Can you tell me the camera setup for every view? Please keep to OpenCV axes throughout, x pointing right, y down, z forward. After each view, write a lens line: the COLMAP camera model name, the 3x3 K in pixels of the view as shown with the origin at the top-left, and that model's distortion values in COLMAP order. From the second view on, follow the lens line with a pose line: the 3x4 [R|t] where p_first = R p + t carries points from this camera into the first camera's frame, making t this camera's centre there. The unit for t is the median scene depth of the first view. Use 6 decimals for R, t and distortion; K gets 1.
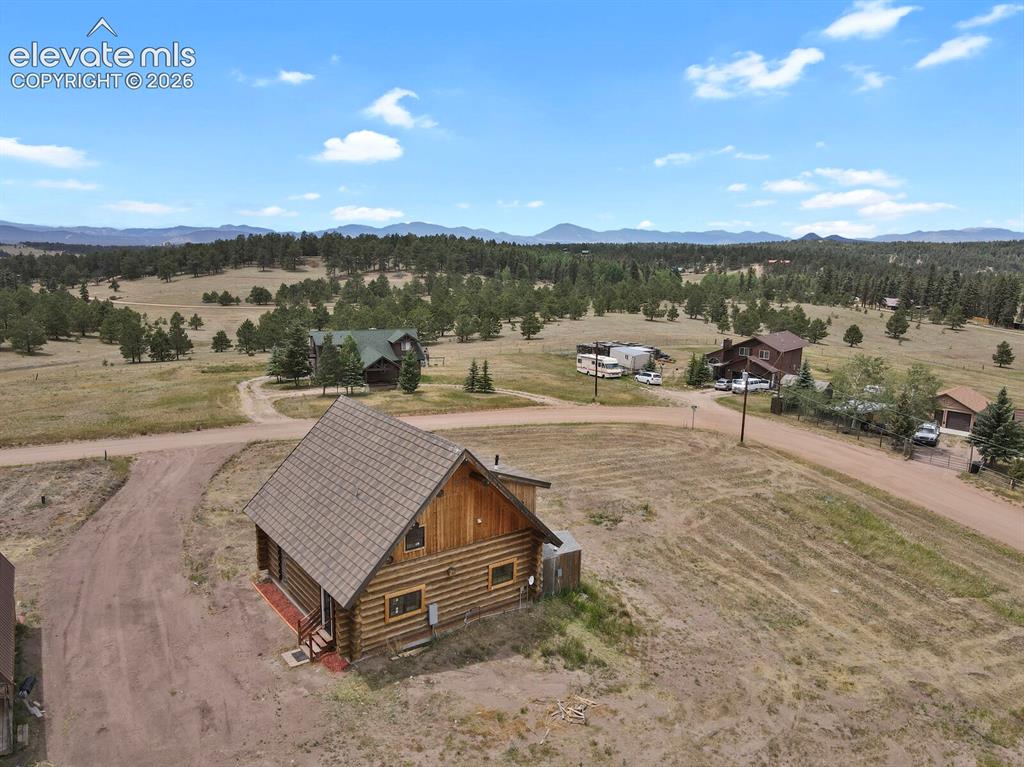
lens RADIAL K [[751.2, 0, 513.8], [0, 751.2, 388.3], [0, 0, 1]] dist [-0.000524, 0.032750]
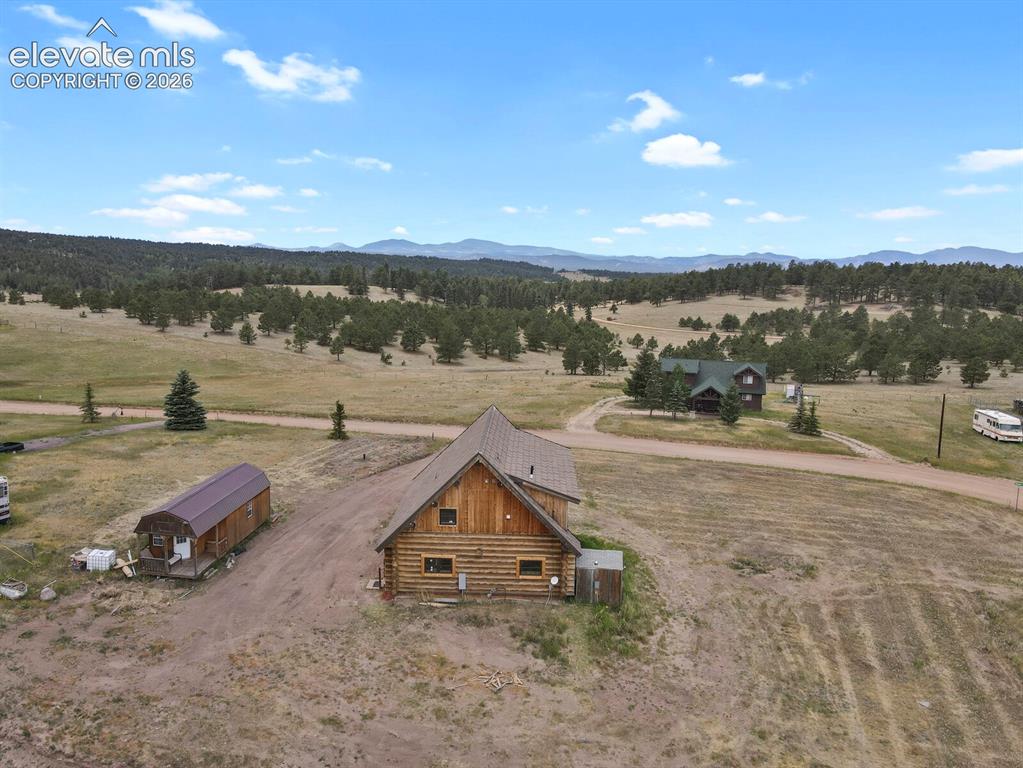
lens RADIAL K [[747.6, 0, 511.5], [0, 747.6, 384.0], [0, 0, 1]] dist [0.010296, 0.011471]
pose [[0.786152, 0.097373, -0.610314, 0.451832], [-0.121621, 0.992575, 0.001700, -0.026920], [0.605948, 0.072891, 0.792158, 0.018178]]
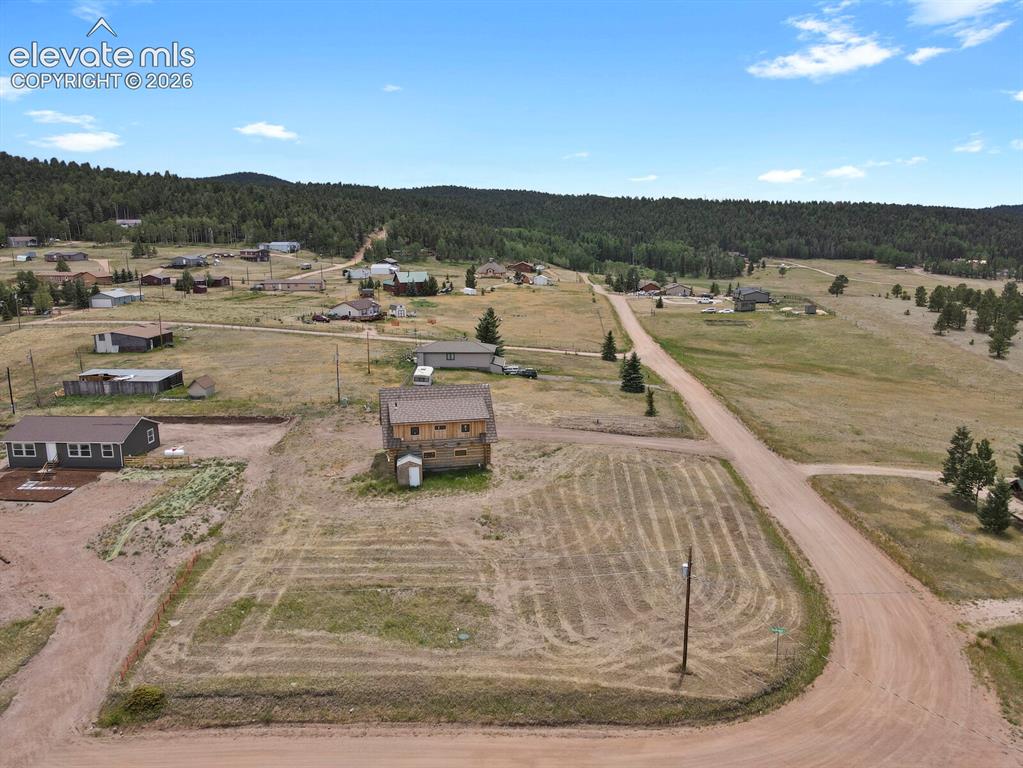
lens RADIAL K [[750.5, 0, 513.3], [0, 750.5, 388.8], [0, 0, 1]] dist [-0.000524, 0.032750]
pose [[-0.423039, 0.168950, -0.890221, 1.332777], [-0.183519, 0.946126, 0.266770, -0.453870], [0.887332, 0.276227, -0.369243, 1.502825]]
